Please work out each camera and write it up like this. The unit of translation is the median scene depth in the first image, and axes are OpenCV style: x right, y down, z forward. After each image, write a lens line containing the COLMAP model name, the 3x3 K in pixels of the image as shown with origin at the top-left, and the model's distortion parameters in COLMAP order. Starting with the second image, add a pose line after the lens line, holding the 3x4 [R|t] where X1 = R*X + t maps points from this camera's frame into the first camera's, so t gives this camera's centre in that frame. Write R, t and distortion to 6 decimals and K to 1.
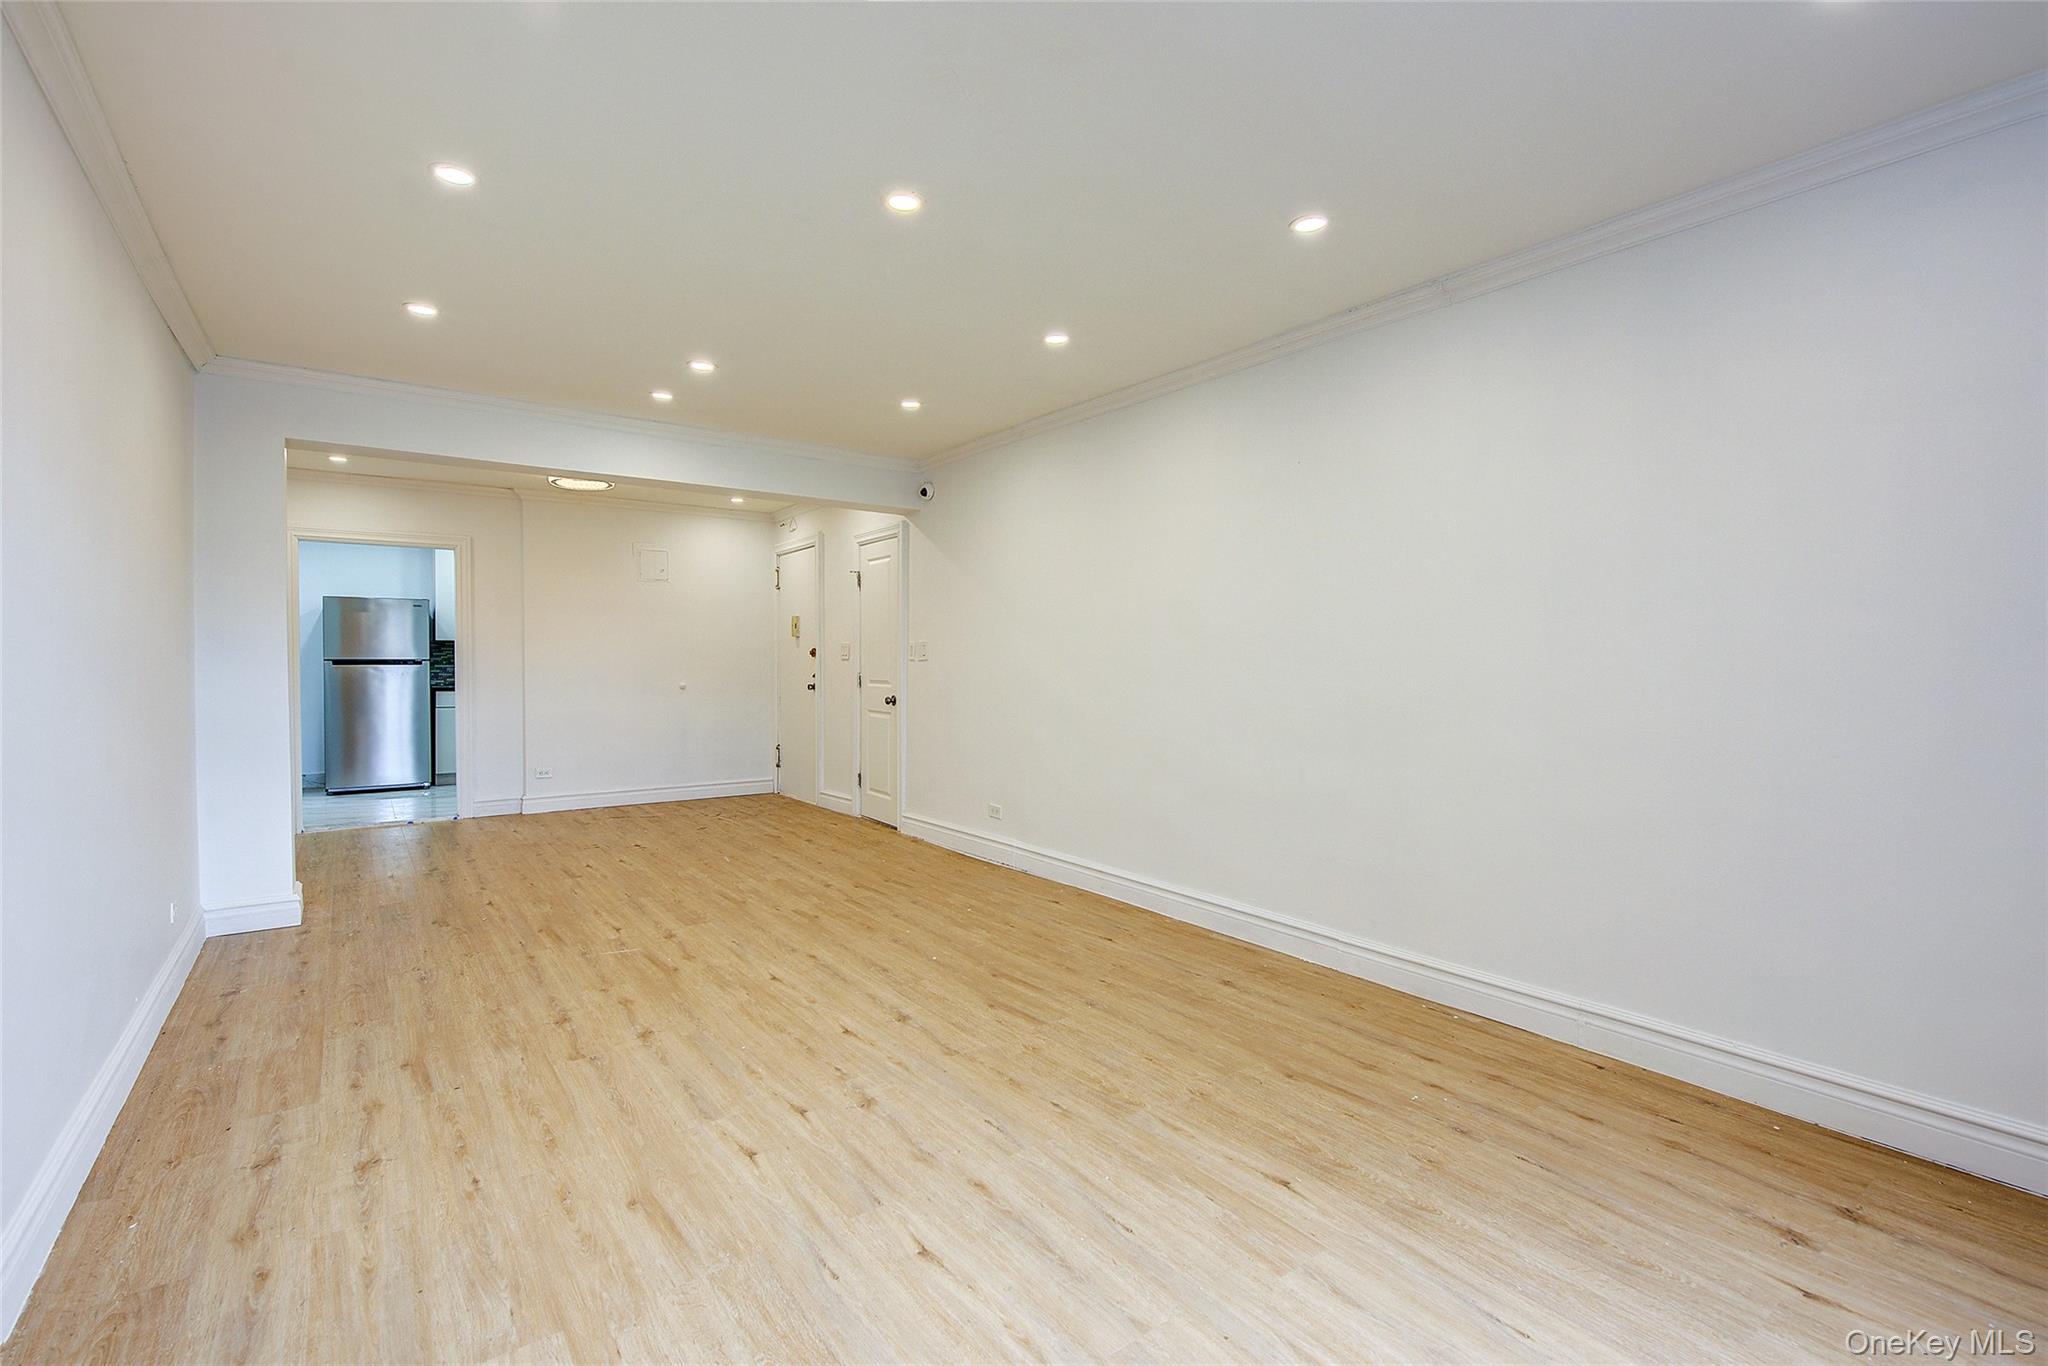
lens RADIAL K [[916.8, 0, 1014.3], [0, 916.8, 669.2], [0, 0, 1]] dist [0.004046, -0.003031]
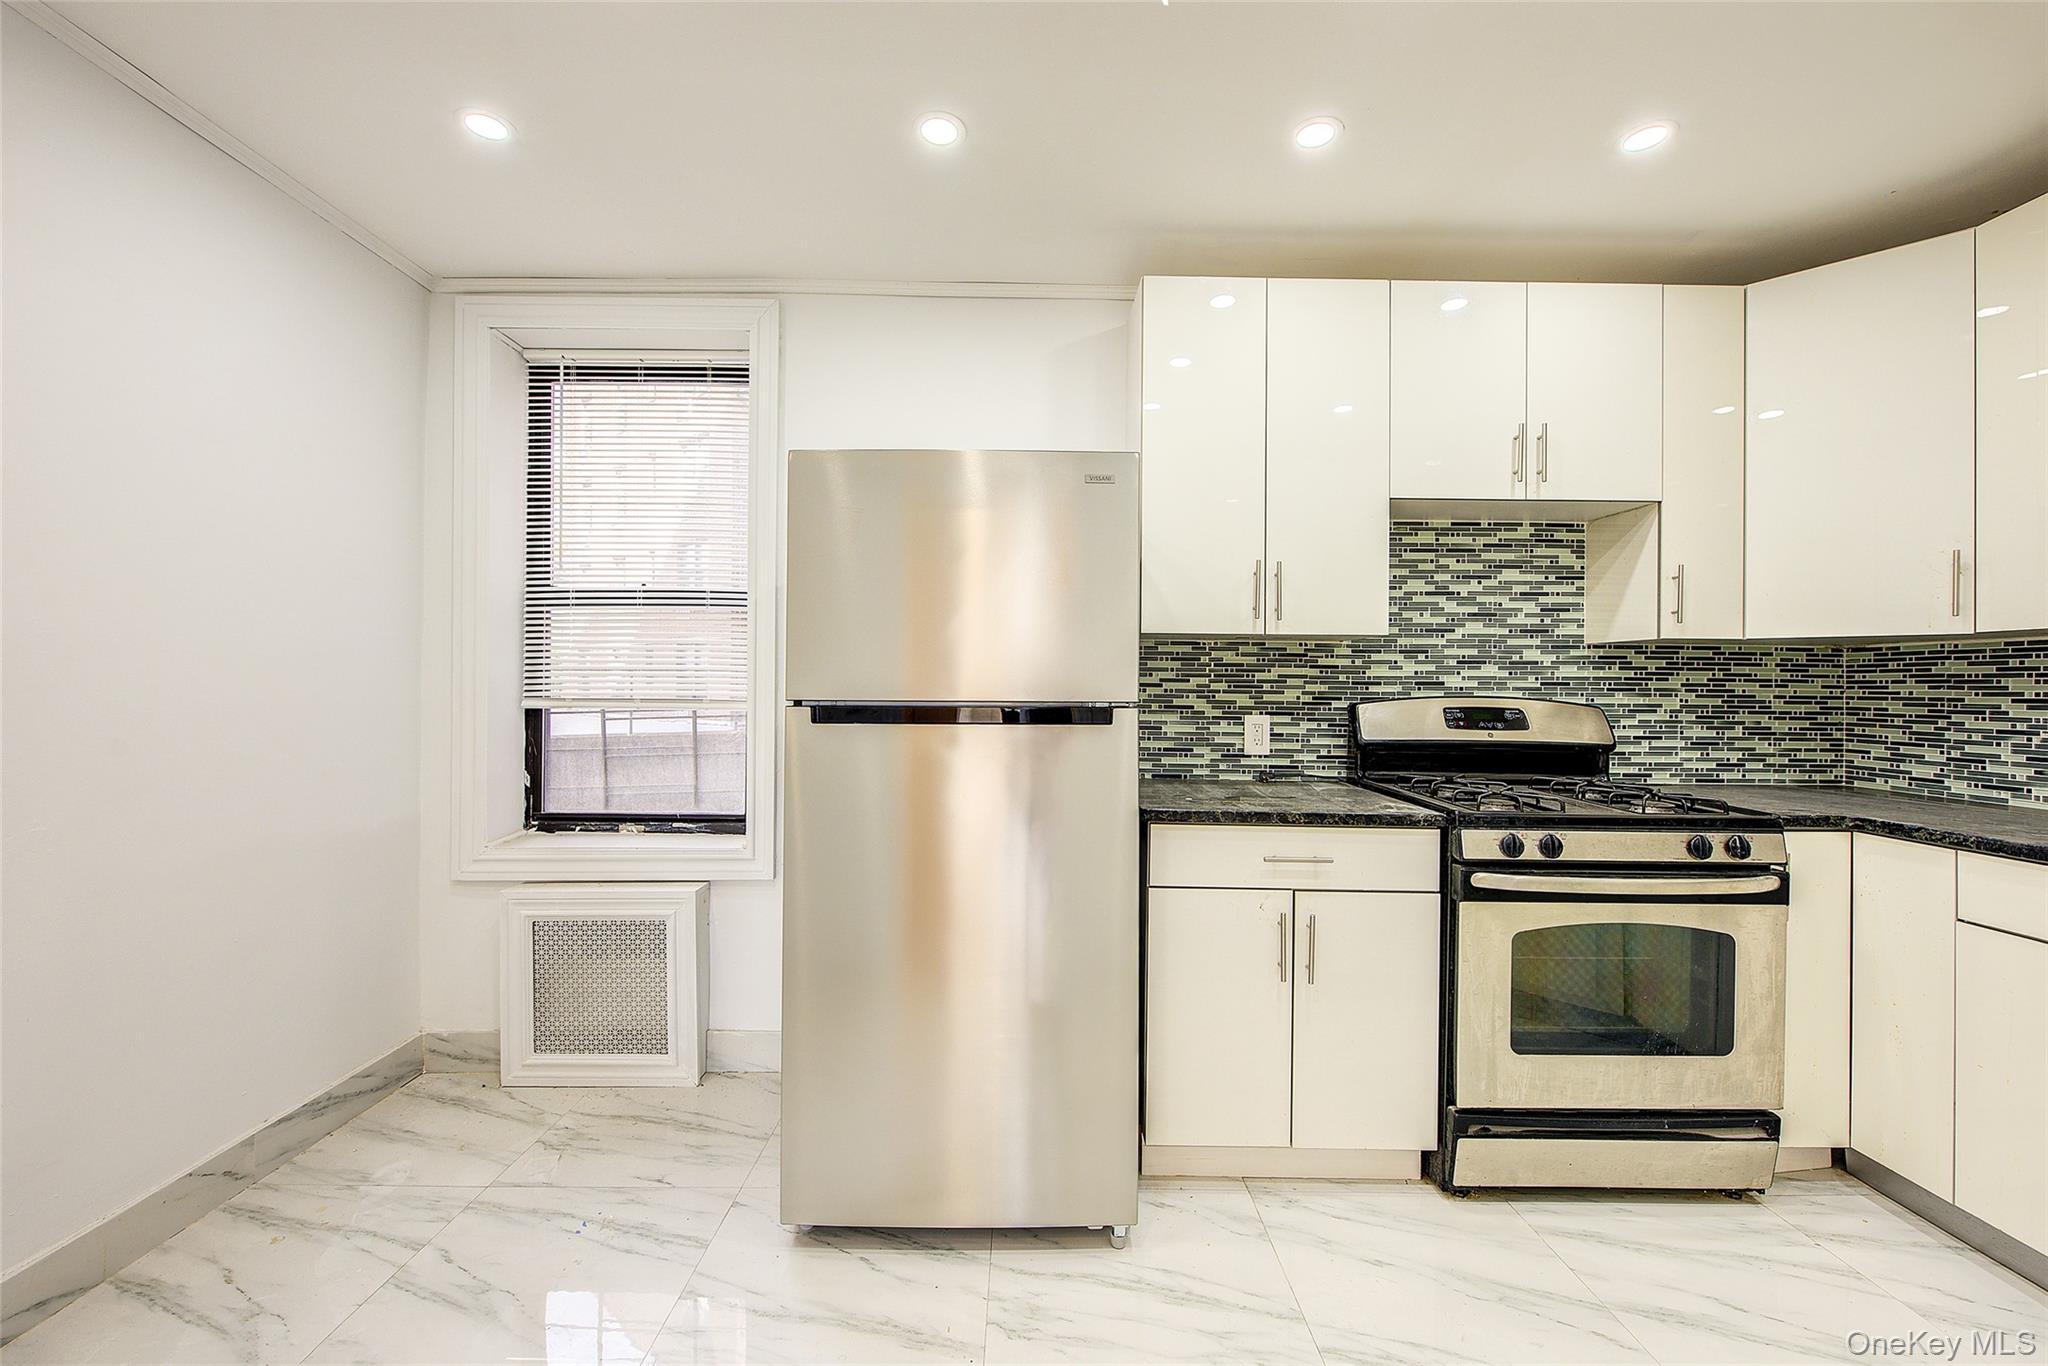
lens RADIAL K [[815.7, 0, 1017.2], [0, 815.7, 678.7], [0, 0, 1]] dist [-0.000109, -0.001972]
pose [[0.813304, -0.003321, -0.581829, -1.205551], [-0.007412, 0.999843, -0.016068, -0.030760], [0.581792, 0.017381, 0.813152, 1.807692]]
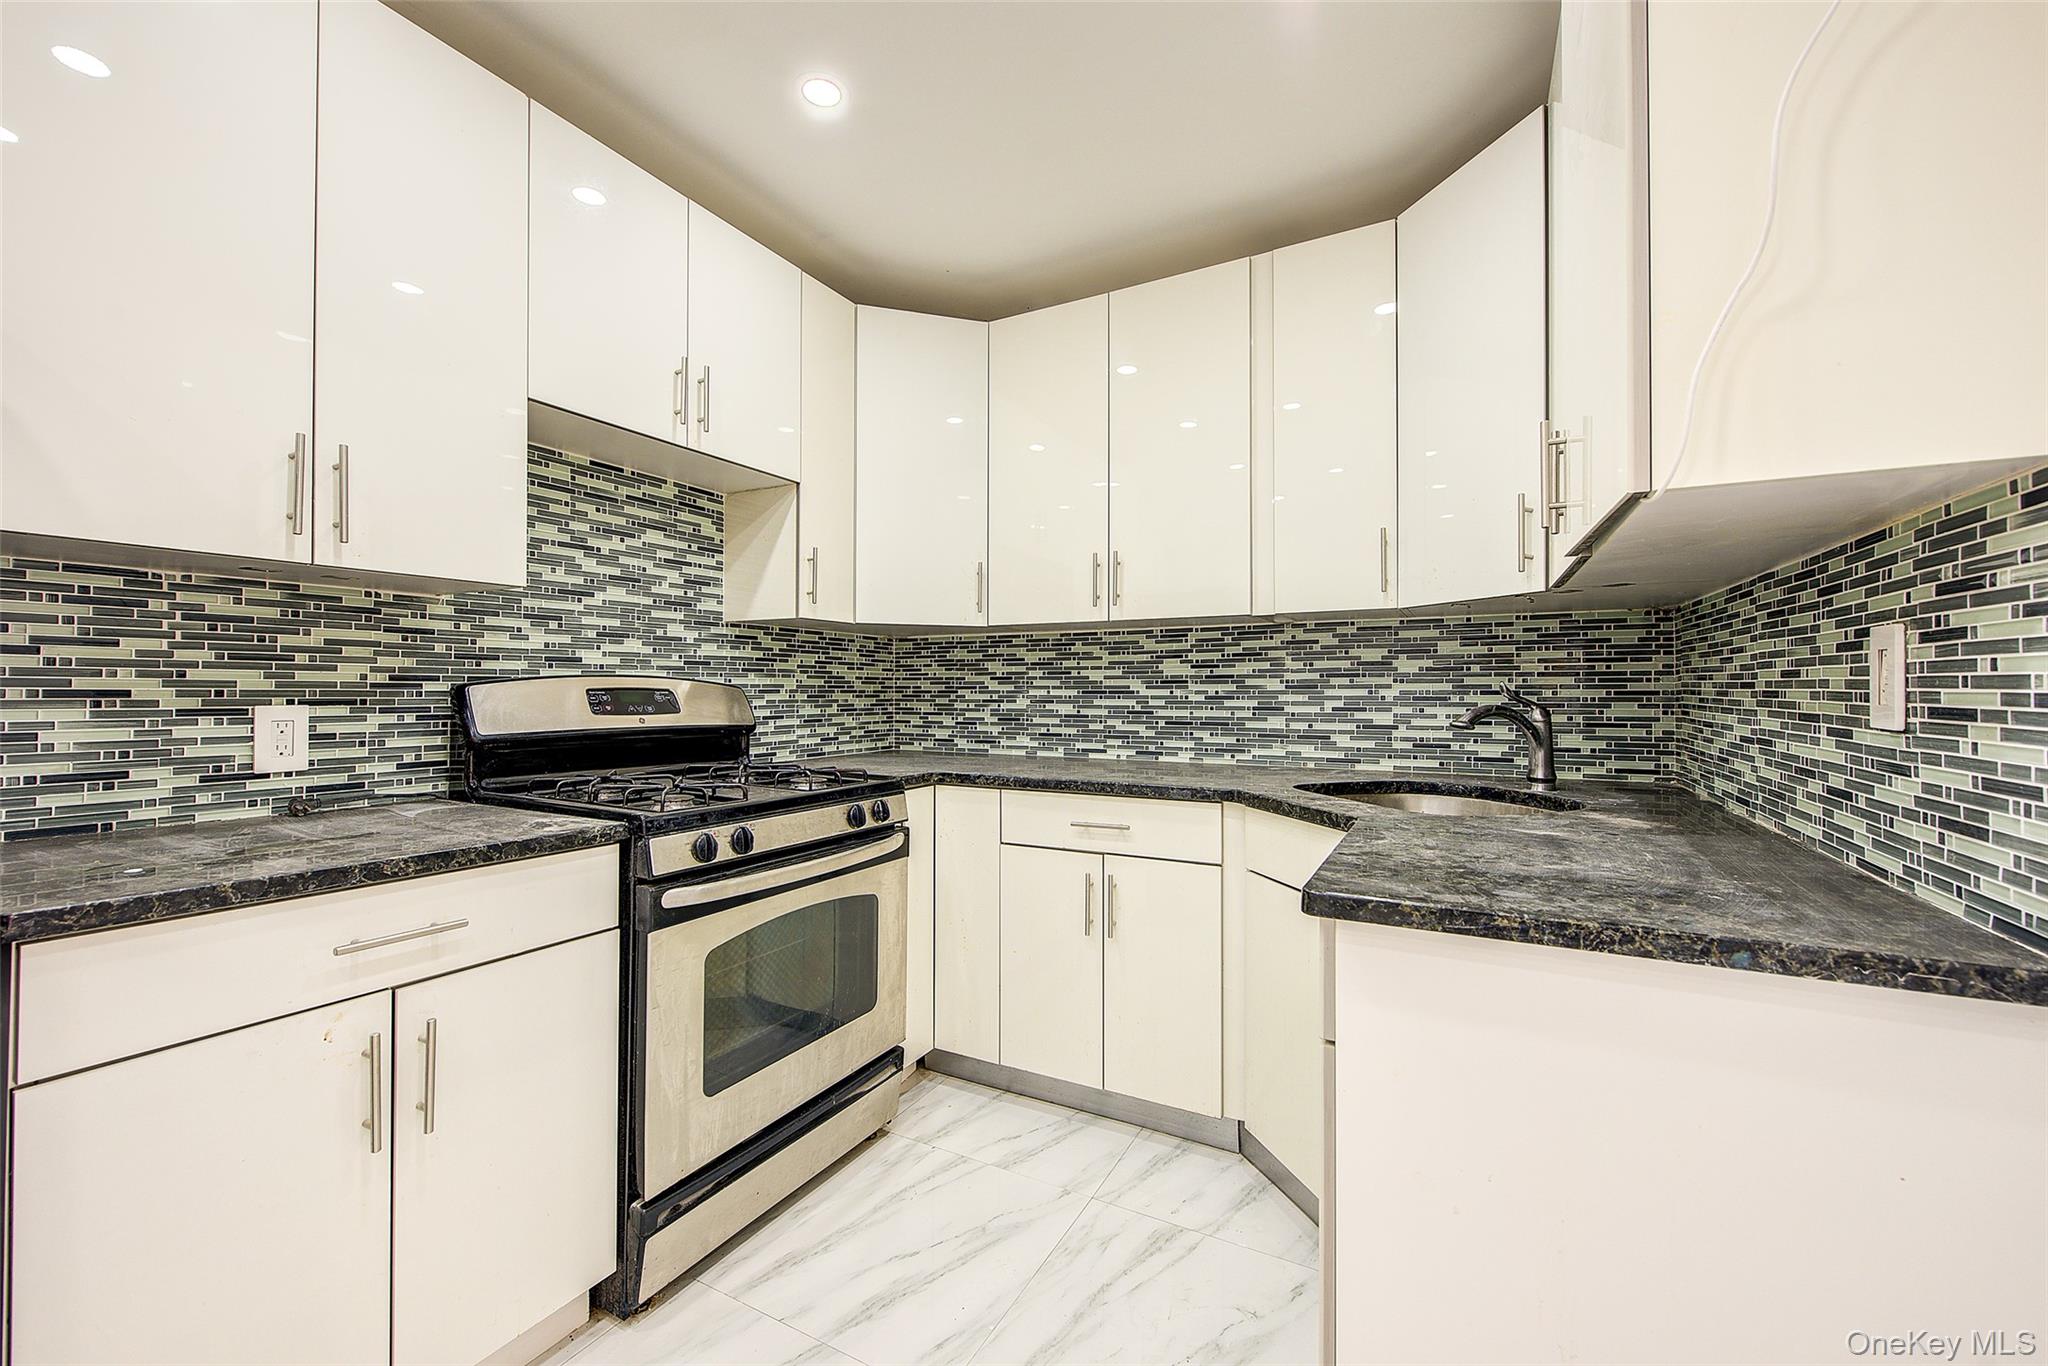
lens RADIAL K [[815.7, 0, 1039.3], [0, 815.7, 681.7], [0, 0, 1]] dist [-0.000109, -0.001972]
pose [[0.893811, -0.002421, 0.448438, -1.285112], [0.008321, 0.999903, -0.011187, -0.016710], [-0.448367, 0.013731, 0.893744, 1.948881]]
